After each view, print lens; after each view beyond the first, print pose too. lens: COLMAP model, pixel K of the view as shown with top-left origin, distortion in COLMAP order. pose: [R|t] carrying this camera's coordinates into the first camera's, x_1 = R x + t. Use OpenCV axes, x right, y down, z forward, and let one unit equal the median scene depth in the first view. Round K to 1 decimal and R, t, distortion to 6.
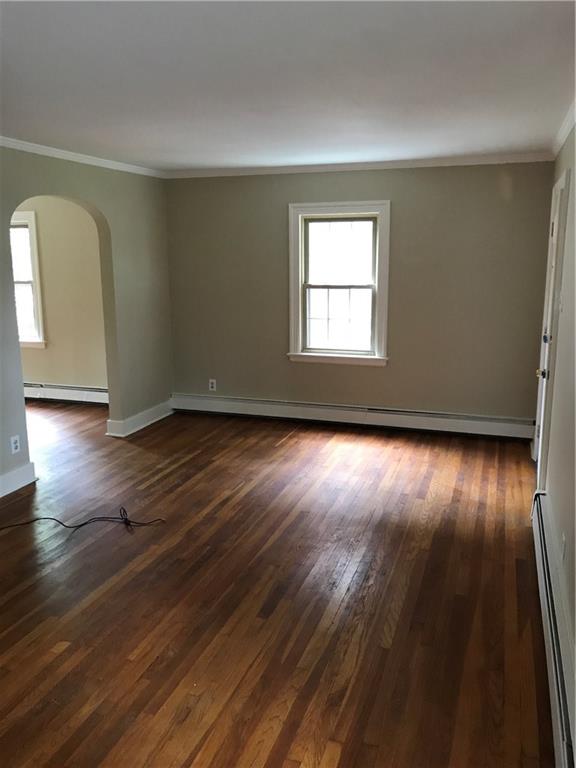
lens RADIAL K [[636.0, 0, 288.0], [0, 636.0, 384.0], [0, 0, 1]] dist [0.031399, 0.000818]
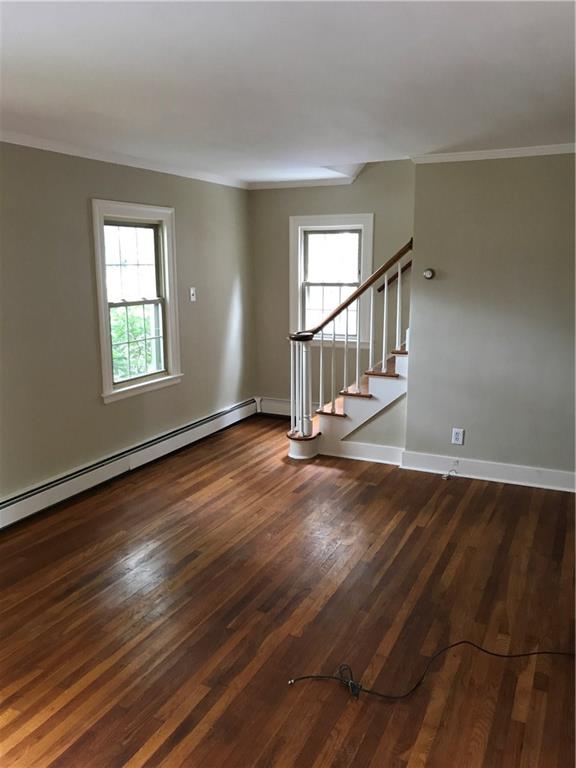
lens RADIAL K [[636.0, 0, 288.0], [0, 636.0, 384.0], [0, 0, 1]] dist [0.031399, 0.000818]
pose [[-0.992755, -0.015254, 0.119186, -0.322450], [0.032920, 0.919428, 0.391878, -0.382135], [-0.115560, 0.392963, -0.912264, 1.784017]]
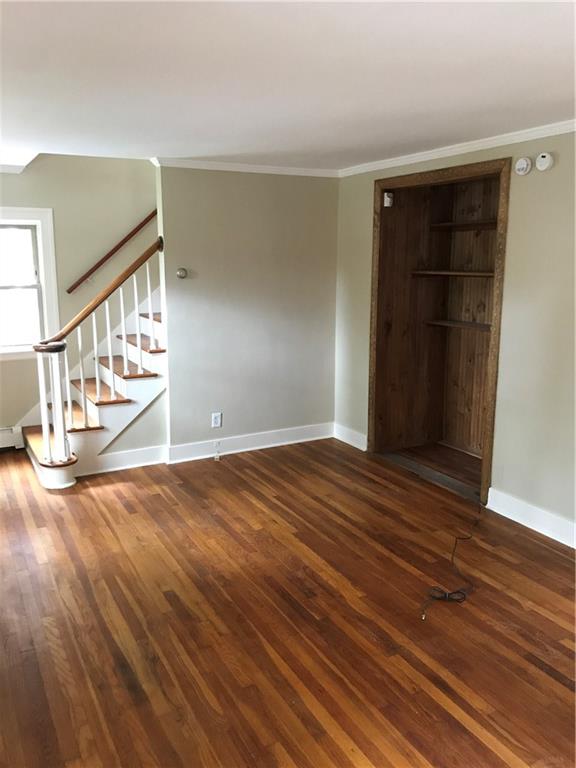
lens RADIAL K [[636.0, 0, 288.0], [0, 636.0, 384.0], [0, 0, 1]] dist [0.031399, 0.000818]
pose [[-0.678391, 0.154166, -0.718344, 0.499351], [-0.143540, 0.931084, 0.335379, -0.332456], [0.720543, 0.330629, -0.609510, 1.522320]]
